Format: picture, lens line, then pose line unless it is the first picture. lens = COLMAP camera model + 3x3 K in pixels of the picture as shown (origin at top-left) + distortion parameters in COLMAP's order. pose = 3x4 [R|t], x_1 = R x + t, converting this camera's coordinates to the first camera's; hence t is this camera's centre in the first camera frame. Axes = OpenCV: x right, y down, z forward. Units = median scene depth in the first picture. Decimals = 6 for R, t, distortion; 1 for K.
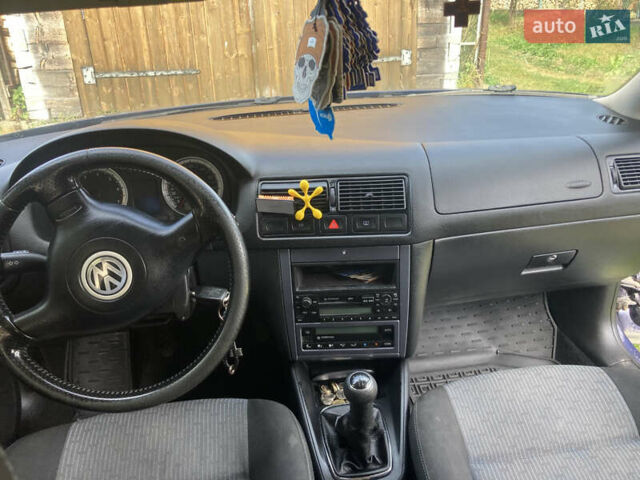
lens RADIAL K [[513.7, 0, 330.3], [0, 513.7, 239.8], [0, 0, 1]] dist [0.005460, -0.000393]
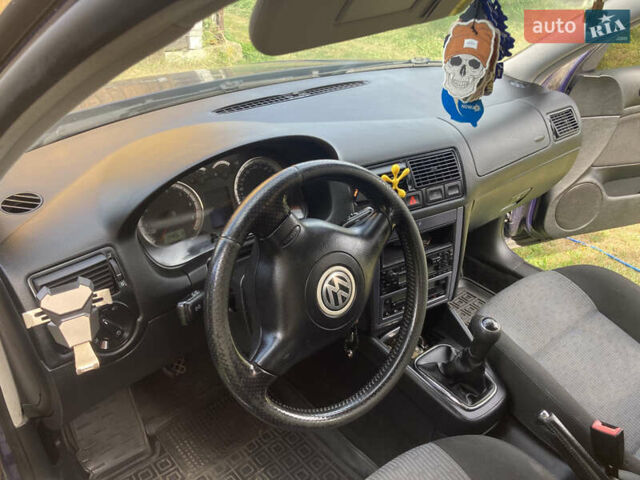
lens RADIAL K [[513.7, 0, 330.3], [0, 513.7, 239.8], [0, 0, 1]] dist [0.005460, -0.000393]
pose [[0.855902, -0.210828, 0.472211, -0.885502], [0.170767, 0.977127, 0.126735, -0.151978], [-0.488130, -0.027835, 0.872327, 0.145813]]
